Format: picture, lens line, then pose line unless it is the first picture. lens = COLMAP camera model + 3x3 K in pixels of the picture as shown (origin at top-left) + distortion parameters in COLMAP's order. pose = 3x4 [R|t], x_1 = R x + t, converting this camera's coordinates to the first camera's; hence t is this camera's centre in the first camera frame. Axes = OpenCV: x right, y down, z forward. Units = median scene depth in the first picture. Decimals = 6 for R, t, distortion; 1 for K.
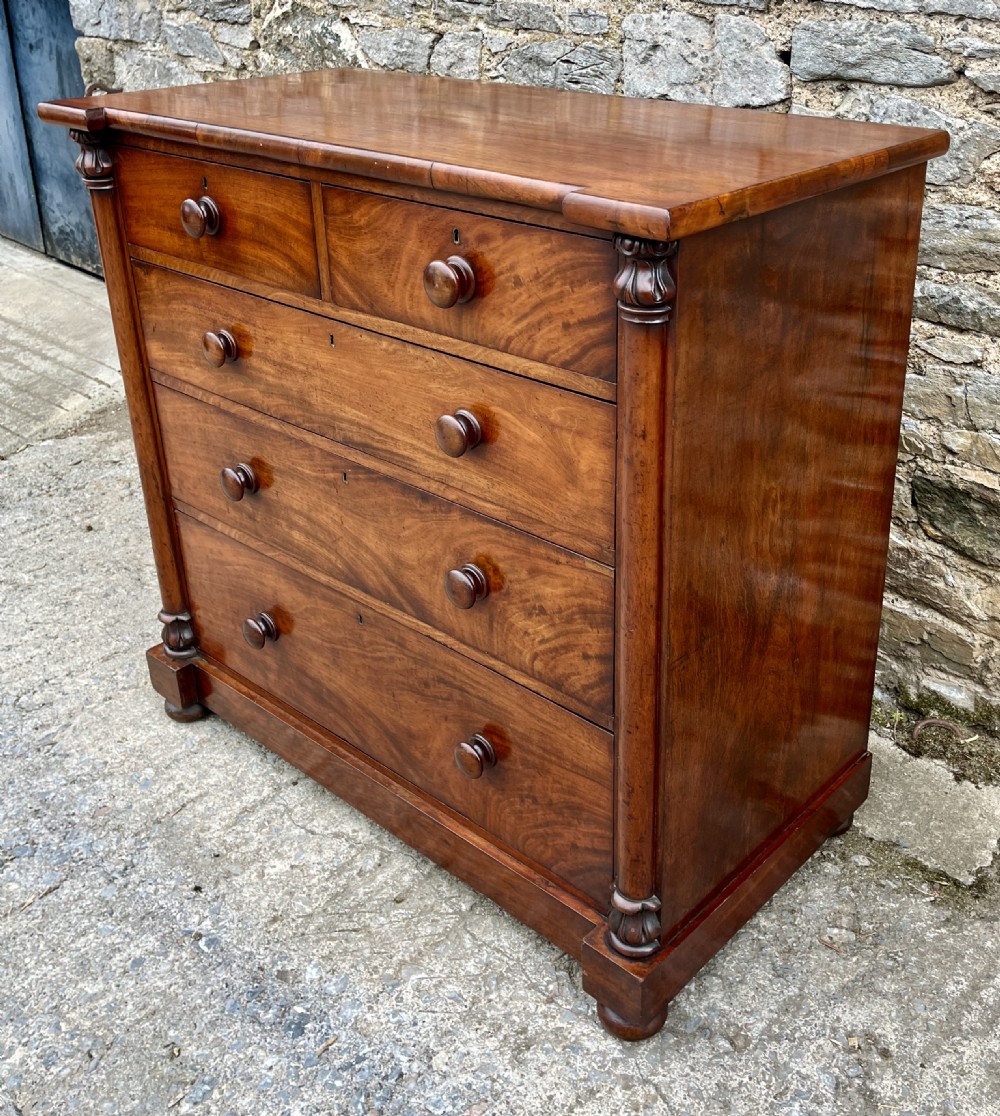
lens RADIAL K [[1206.3, 0, 587.2], [0, 1206.3, 444.7], [0, 0, 1]] dist [0.033758, 0.000000]
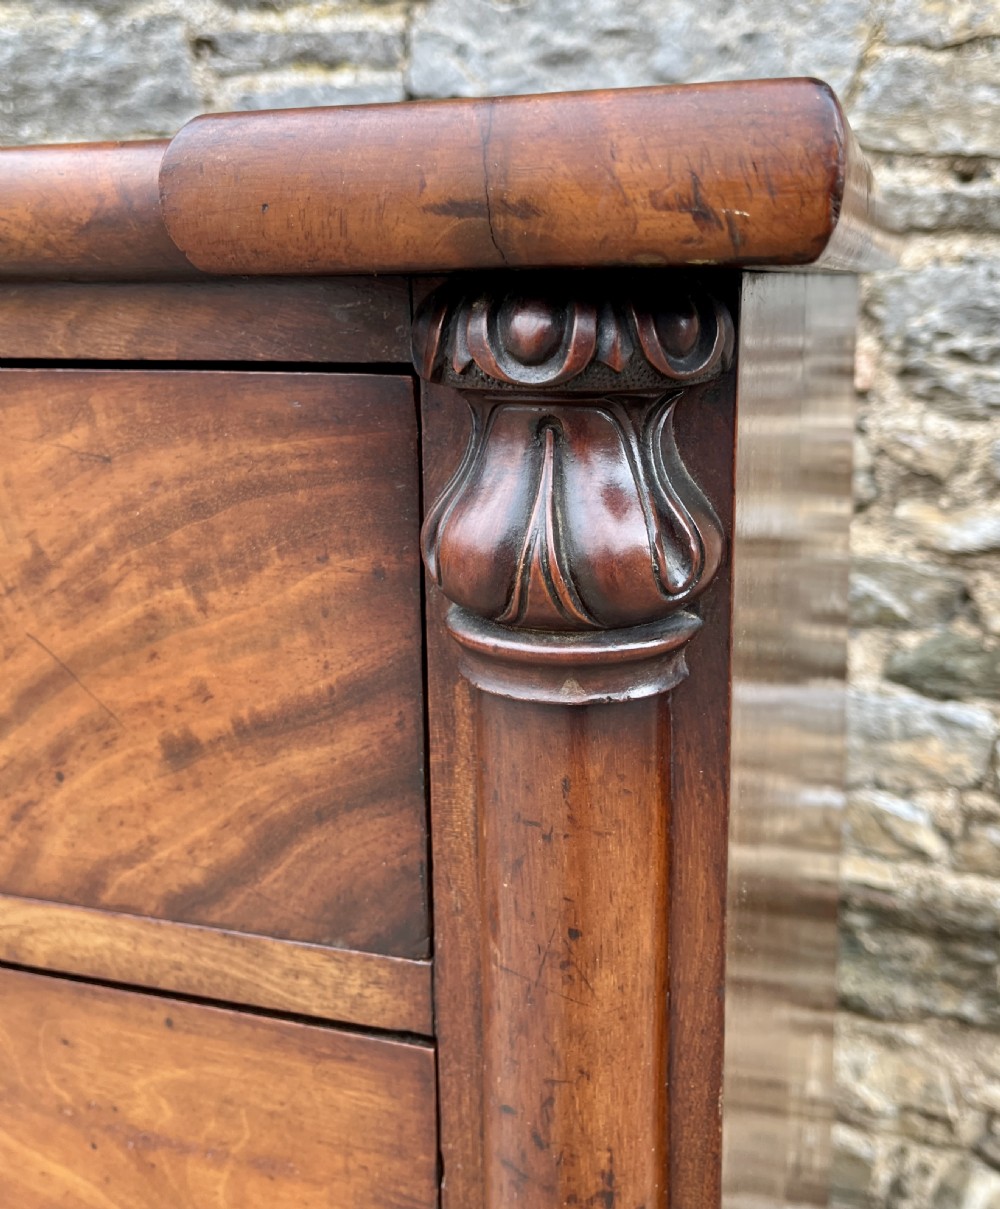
lens RADIAL K [[1186.3, 0, 543.8], [0, 1186.3, 514.8], [0, 0, 1]] dist [0.003519, 0.000000]
pose [[0.918184, -0.080558, 0.387876, -0.028457], [0.163073, 0.969163, -0.184742, -0.063636], [-0.361033, 0.232880, 0.903007, 0.533648]]
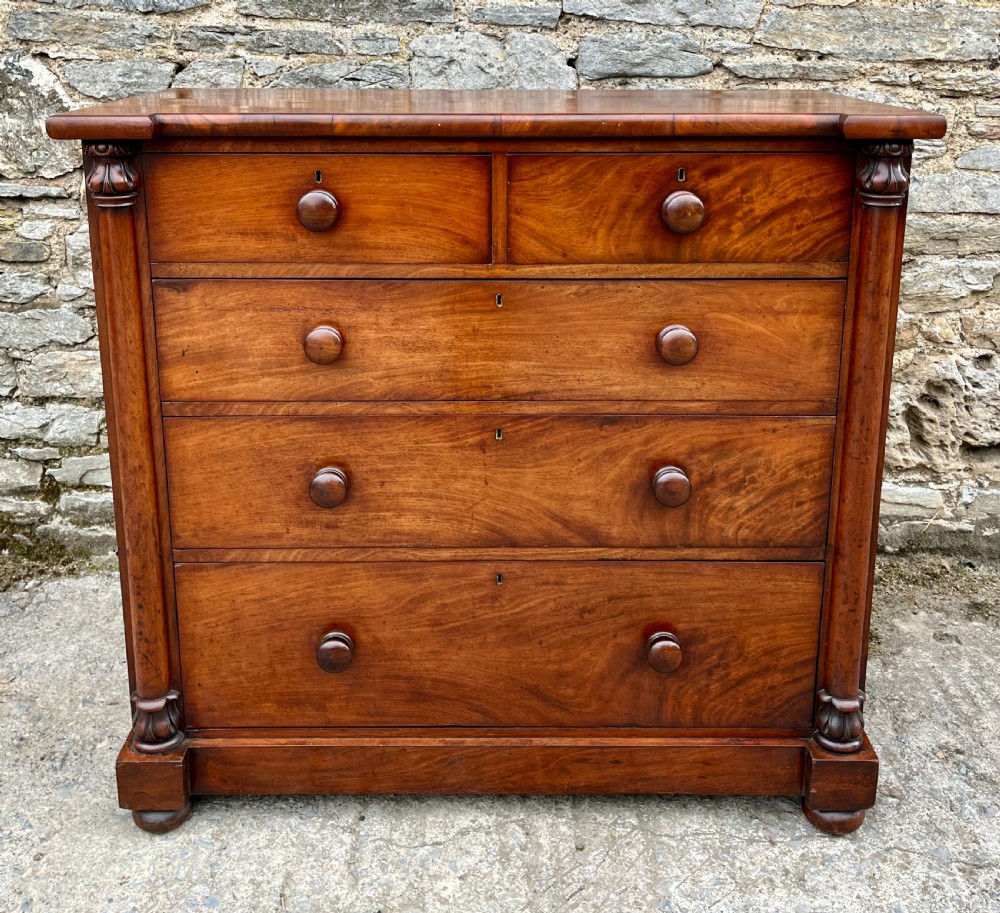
lens RADIAL K [[1087.8, 0, 502.8], [0, 1087.8, 291.8], [0, 0, 1]] dist [0.027889, 0.000000]
pose [[0.753975, -0.143453, 0.641049, -0.720569], [0.254104, 0.963589, -0.083235, -0.011639], [-0.605767, 0.225650, 0.762973, 0.235160]]
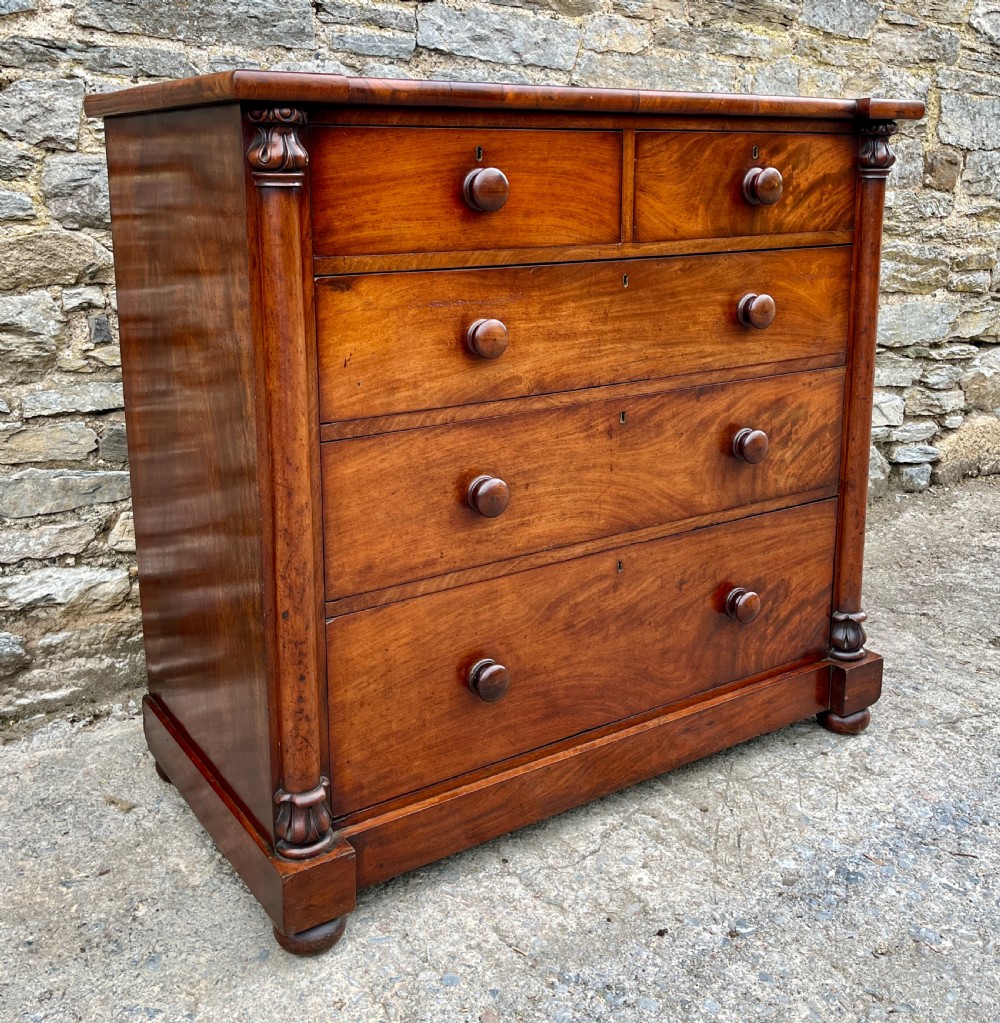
lens RADIAL K [[1121.8, 0, 491.5], [0, 1121.8, 398.6], [0, 0, 1]] dist [0.037544, 0.000000]
pose [[0.272938, -0.184476, 0.944179, -1.060787], [0.385572, 0.920145, 0.068321, -0.091162], [-0.881385, 0.345402, 0.322272, 0.720000]]
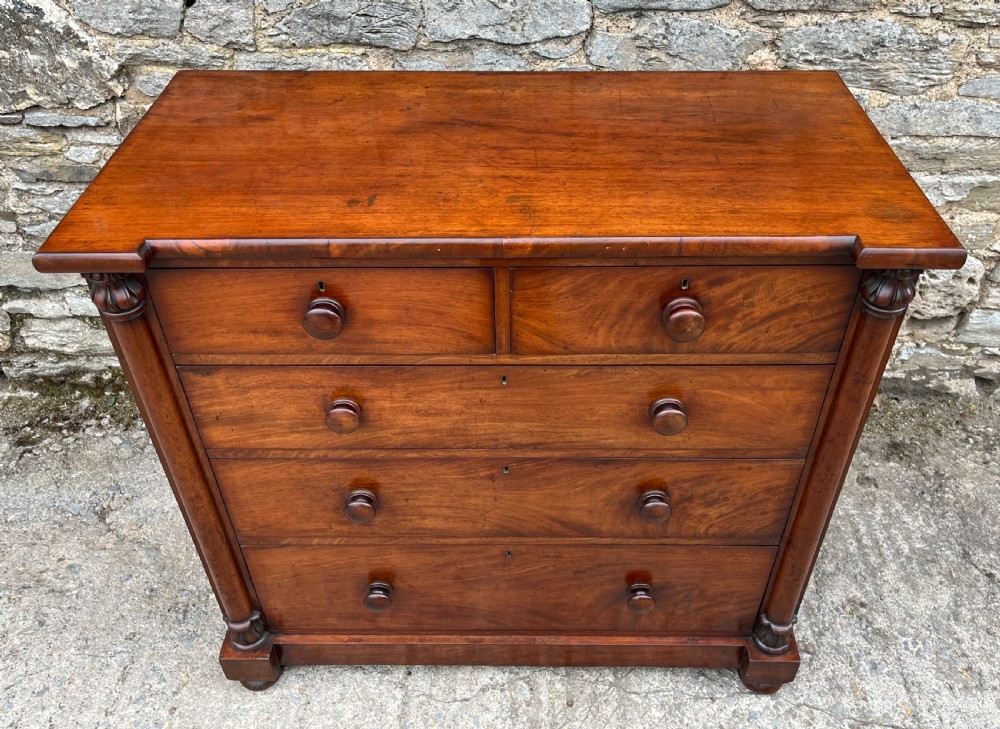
lens RADIAL K [[835.7, 0, 520.4], [0, 835.7, 326.4], [0, 0, 1]] dist [0.030880, -0.003997]
pose [[0.762520, -0.402361, 0.506626, -0.505964], [0.255899, 0.906795, 0.335021, -0.343166], [-0.594205, -0.125815, 0.794412, 0.329851]]
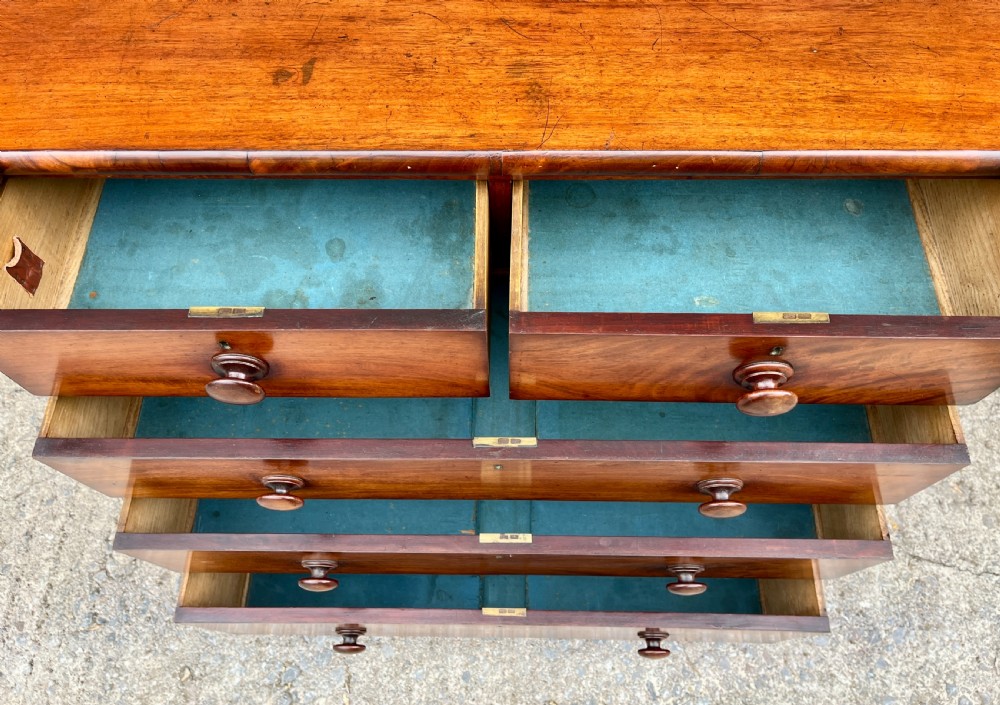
lens RADIAL K [[770.3, 0, 507.8], [0, 770.3, 326.9], [0, 0, 1]] dist [0.031511, -0.016277]
pose [[0.767543, -0.568051, 0.296977, -0.346607], [0.255205, 0.695813, 0.671353, -0.396580], [-0.588003, -0.439503, 0.679036, 0.522913]]
